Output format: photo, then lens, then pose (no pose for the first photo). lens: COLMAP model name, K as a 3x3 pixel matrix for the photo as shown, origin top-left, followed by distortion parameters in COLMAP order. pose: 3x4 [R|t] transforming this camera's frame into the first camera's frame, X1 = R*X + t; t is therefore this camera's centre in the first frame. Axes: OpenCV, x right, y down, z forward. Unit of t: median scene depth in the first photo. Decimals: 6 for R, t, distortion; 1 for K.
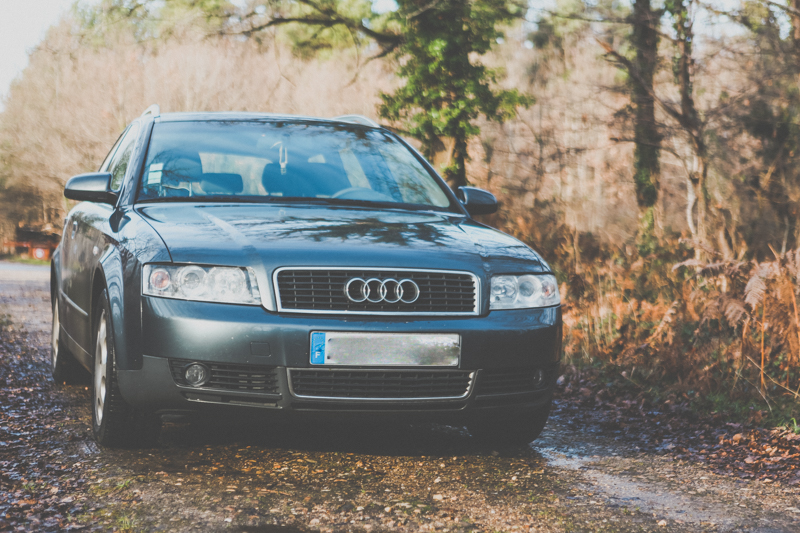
lens RADIAL K [[1617.9, 0, 399.9], [0, 1617.9, 266.0], [0, 0, 1]] dist [-0.057808, 0.000000]
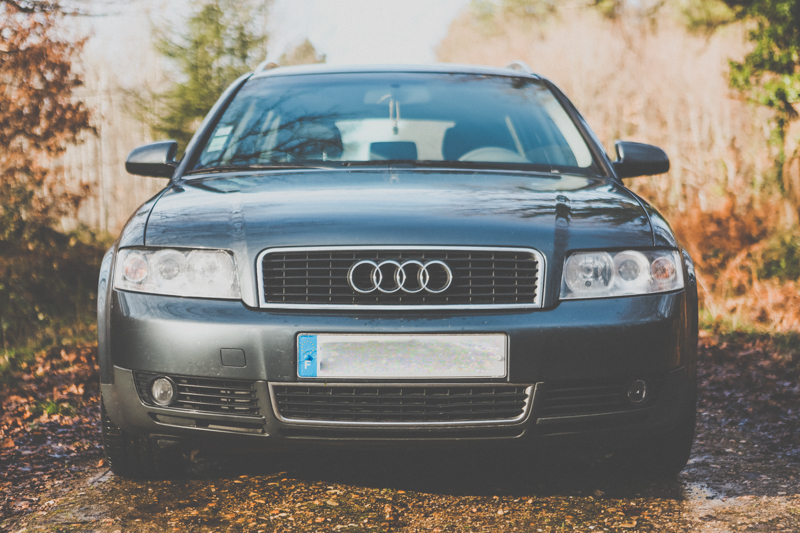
lens RADIAL K [[1617.9, 0, 400.1], [0, 1617.9, 267.5], [0, 0, 1]] dist [-0.057808, 0.000000]
pose [[0.965751, -0.022317, -0.258509, 0.179222], [0.024335, 0.999693, 0.004608, 0.007573], [0.258327, -0.010741, 0.965998, 0.286145]]
